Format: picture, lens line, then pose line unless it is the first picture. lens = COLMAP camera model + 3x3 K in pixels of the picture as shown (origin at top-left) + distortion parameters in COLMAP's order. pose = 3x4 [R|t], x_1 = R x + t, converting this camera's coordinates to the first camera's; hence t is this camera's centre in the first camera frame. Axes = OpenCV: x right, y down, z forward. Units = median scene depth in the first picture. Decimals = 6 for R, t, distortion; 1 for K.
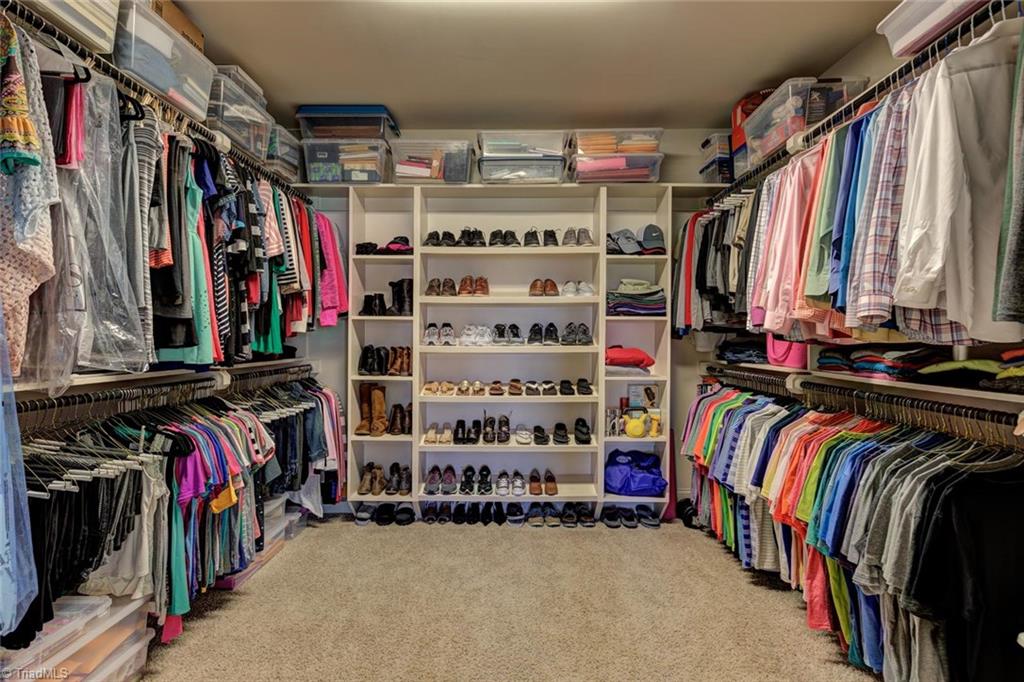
lens RADIAL K [[519.4, 0, 511.0], [0, 519.4, 335.9], [0, 0, 1]] dist [0.023741, 0.001940]
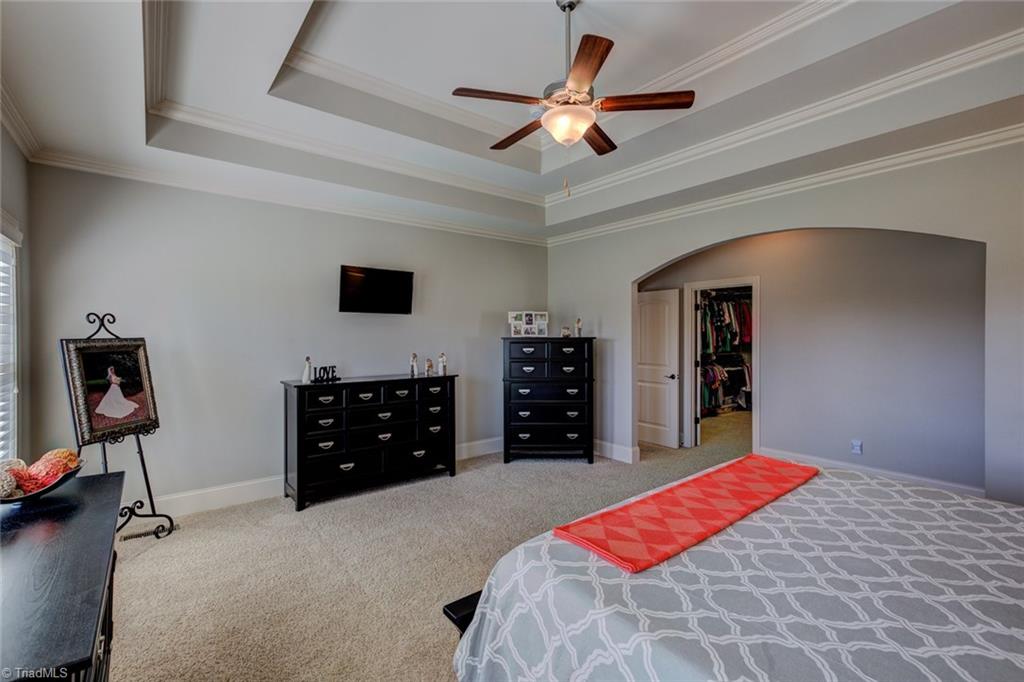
lens RADIAL K [[466.4, 0, 511.1], [0, 466.4, 332.7], [0, 0, 1]] dist [0.019957, 0.000337]
pose [[0.635426, 0.003870, -0.772152, 1.134827], [-0.000474, 0.999989, 0.004621, -0.110478], [0.772162, -0.002570, 0.635421, -2.292593]]
